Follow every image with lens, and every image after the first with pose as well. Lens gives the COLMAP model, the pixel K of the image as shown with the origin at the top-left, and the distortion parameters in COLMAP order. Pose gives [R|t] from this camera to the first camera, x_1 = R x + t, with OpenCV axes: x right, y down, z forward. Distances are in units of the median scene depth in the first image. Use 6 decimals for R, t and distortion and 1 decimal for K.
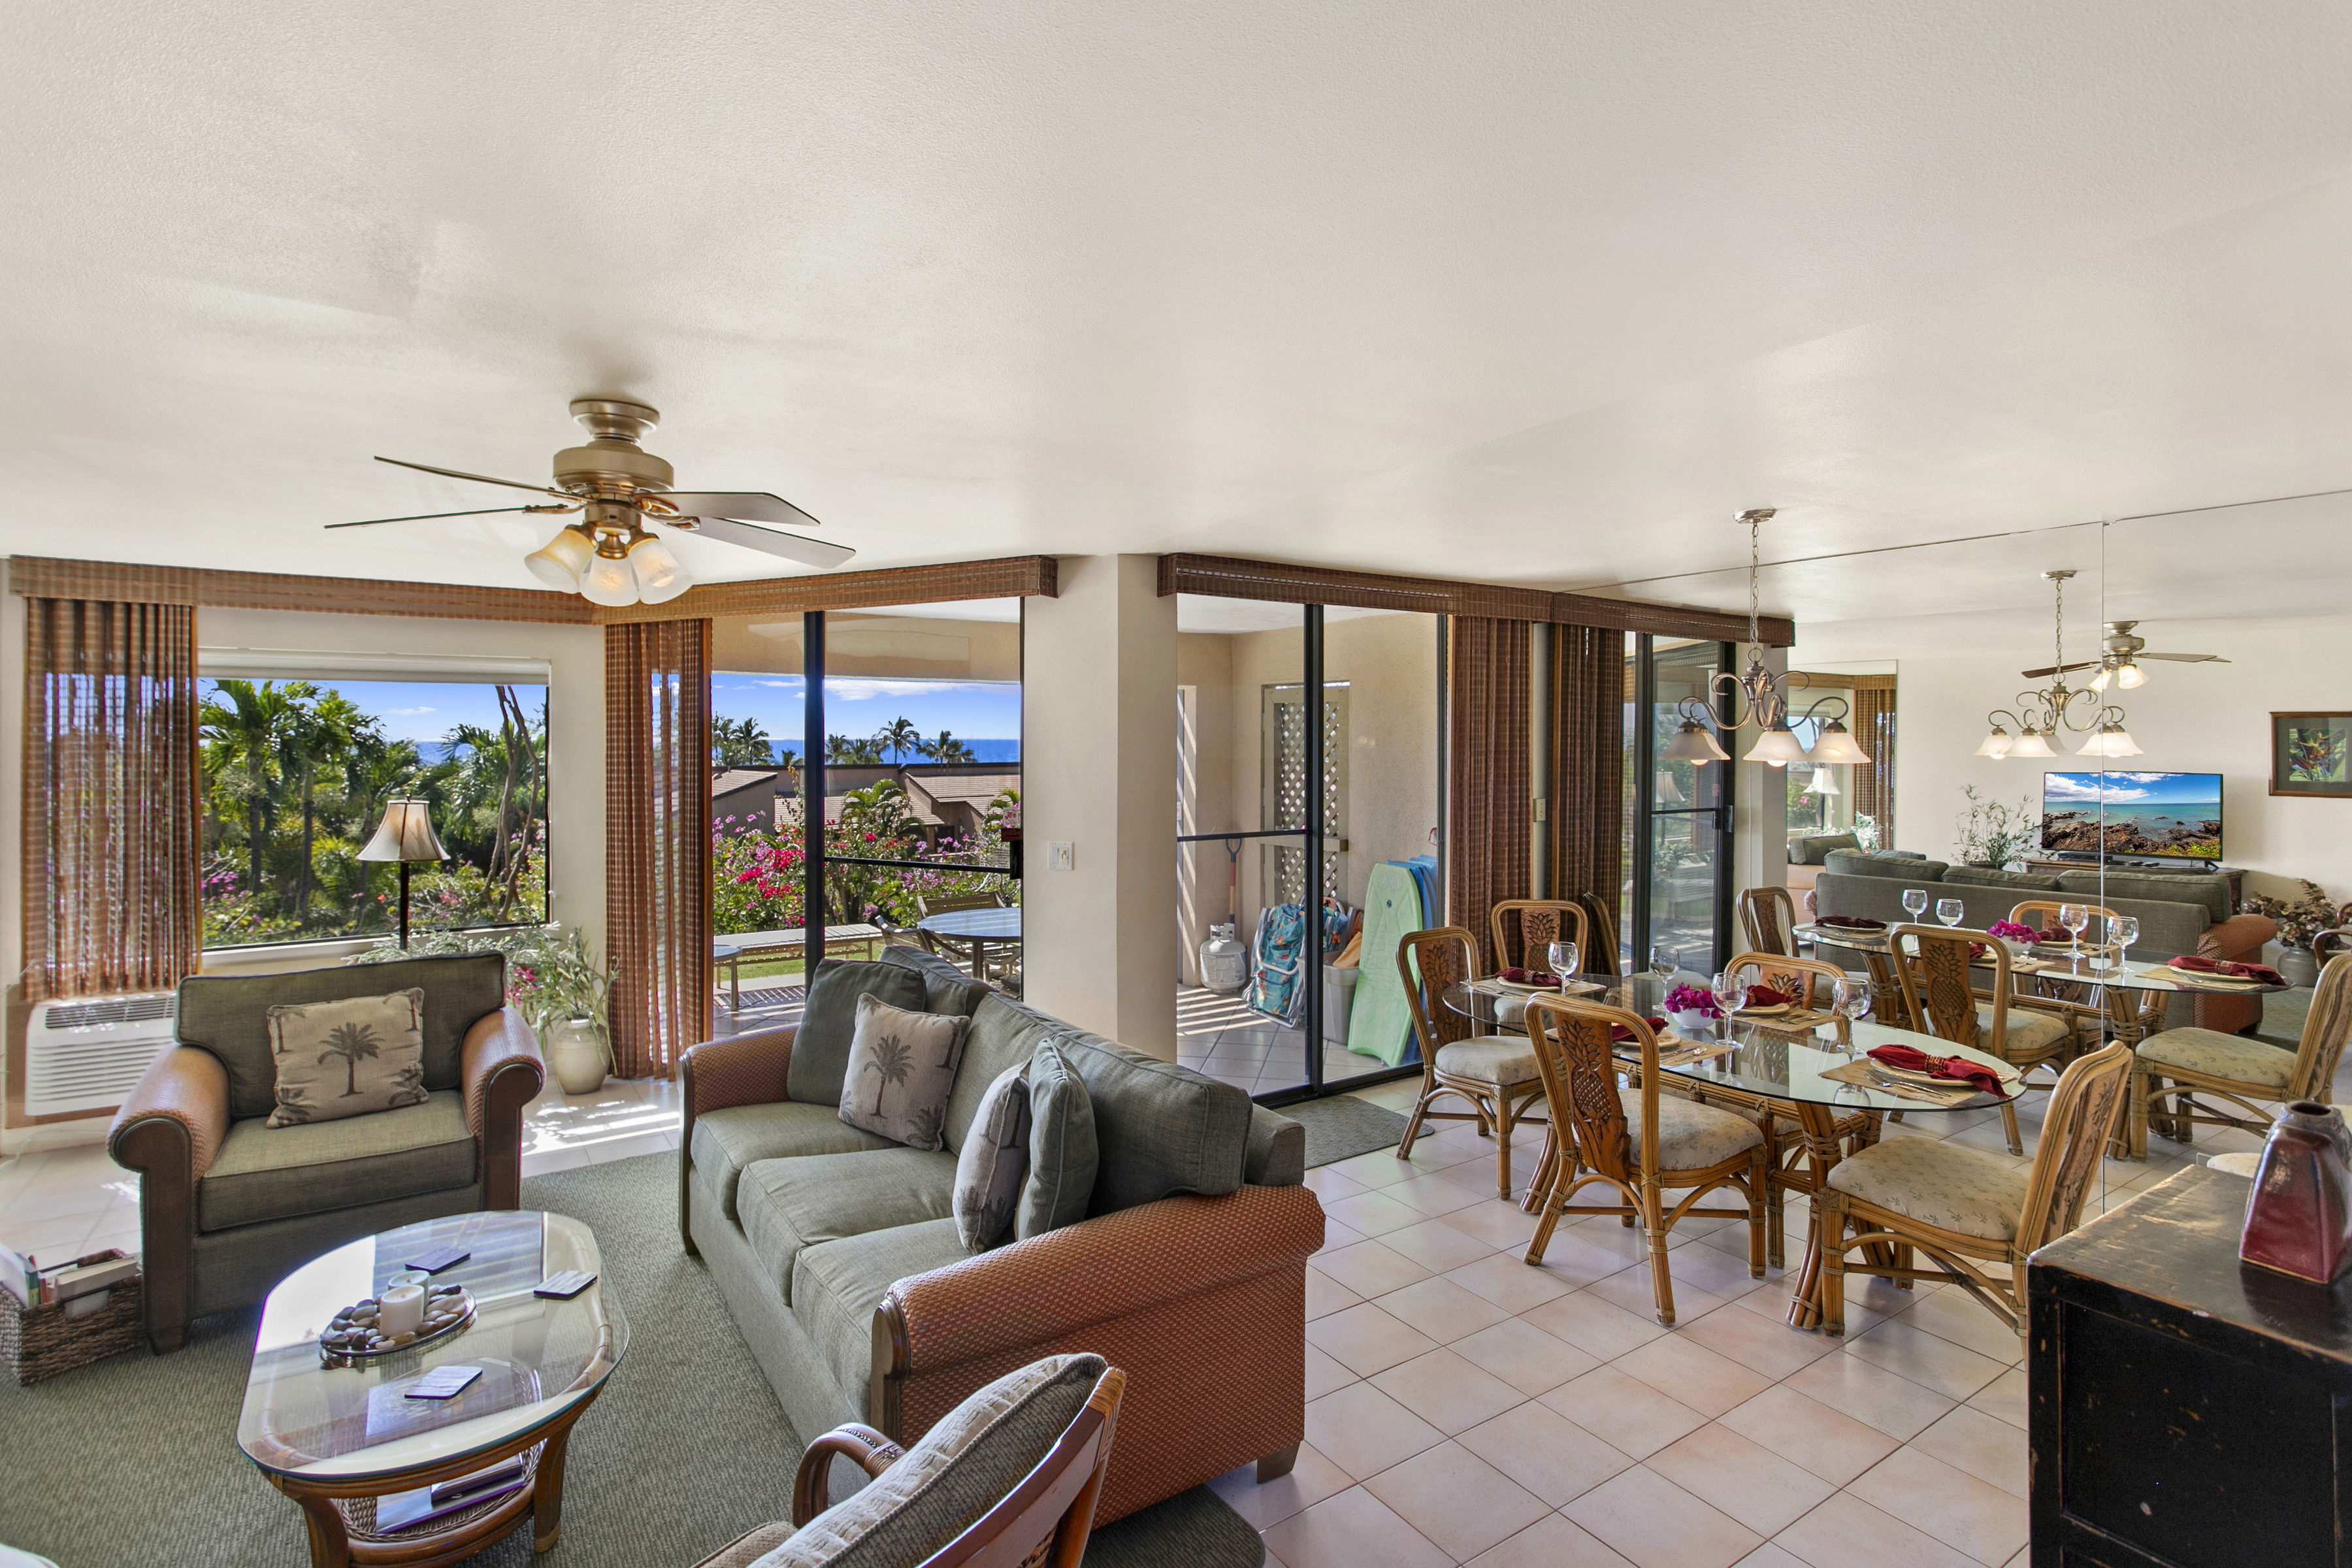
lens RADIAL K [[1138.9, 0, 1164.7], [0, 1138.9, 732.5], [0, 0, 1]] dist [0.003710, 0.000403]
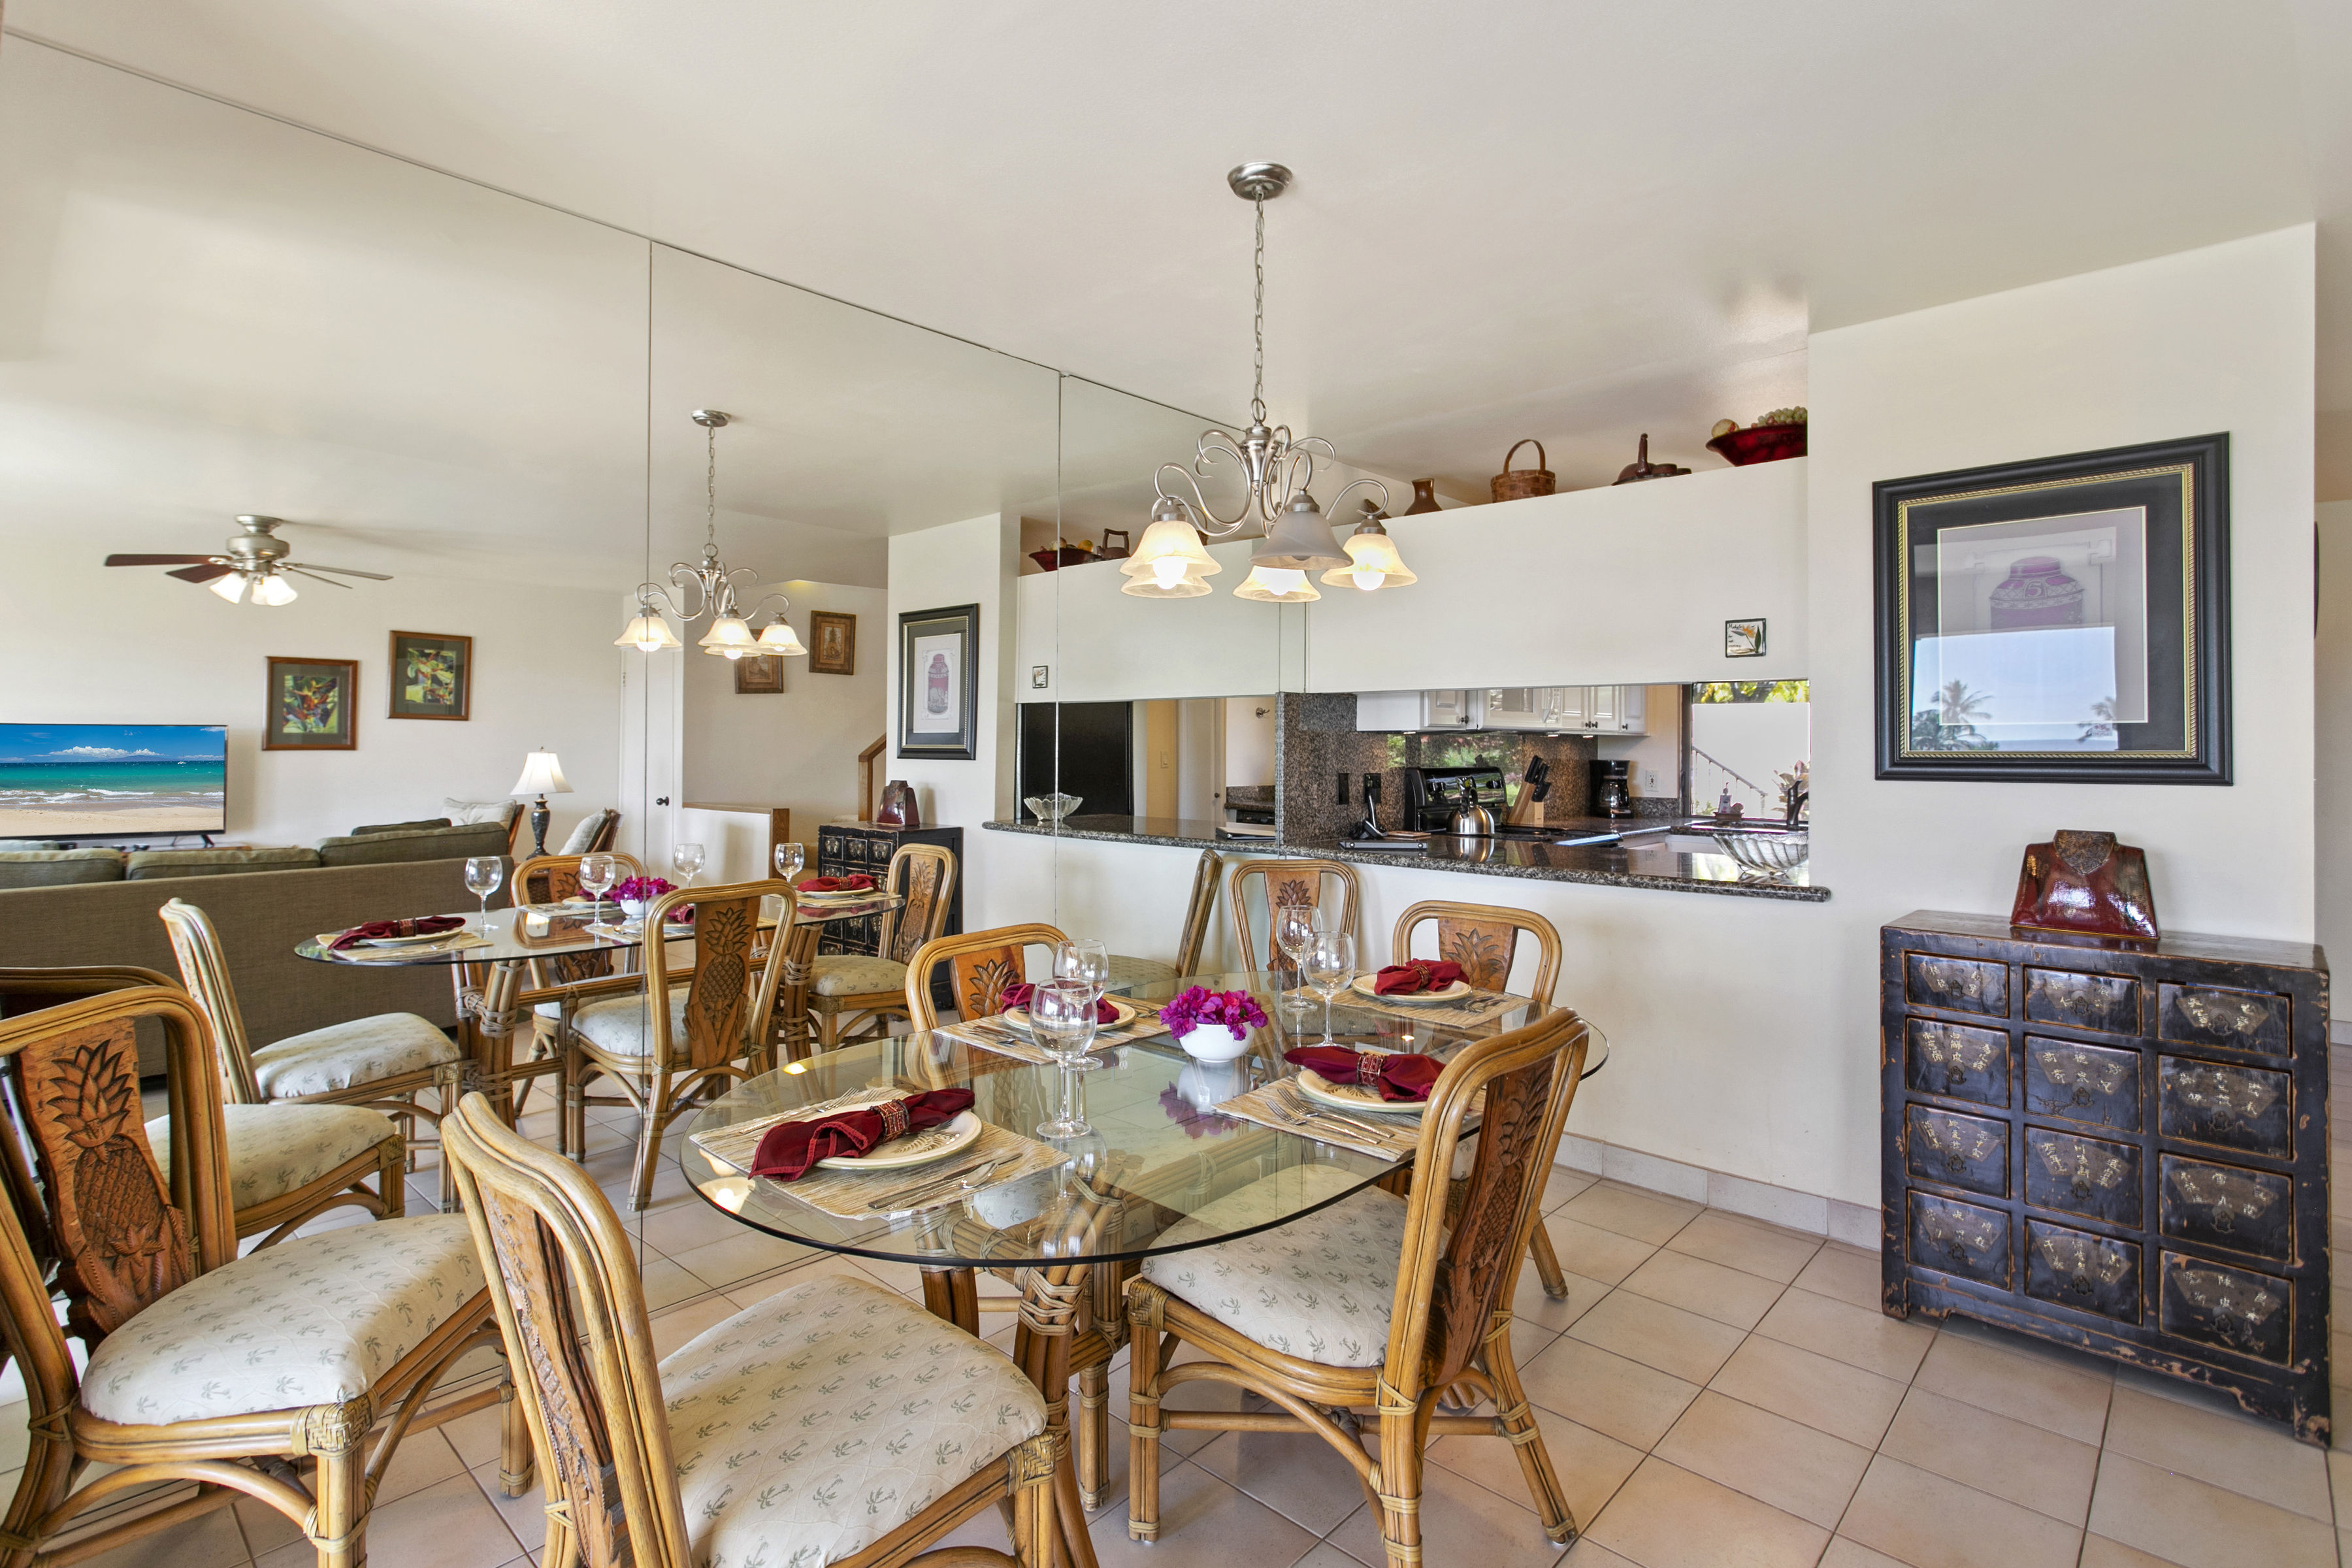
lens RADIAL K [[1138.9, 0, 1164.7], [0, 1138.9, 732.5], [0, 0, 1]] dist [0.003710, 0.000403]
pose [[-0.226602, 0.013181, 0.973898, -0.046374], [0.002127, 0.999913, -0.013038, 0.055686], [-0.973985, -0.000883, -0.226611, 0.538919]]
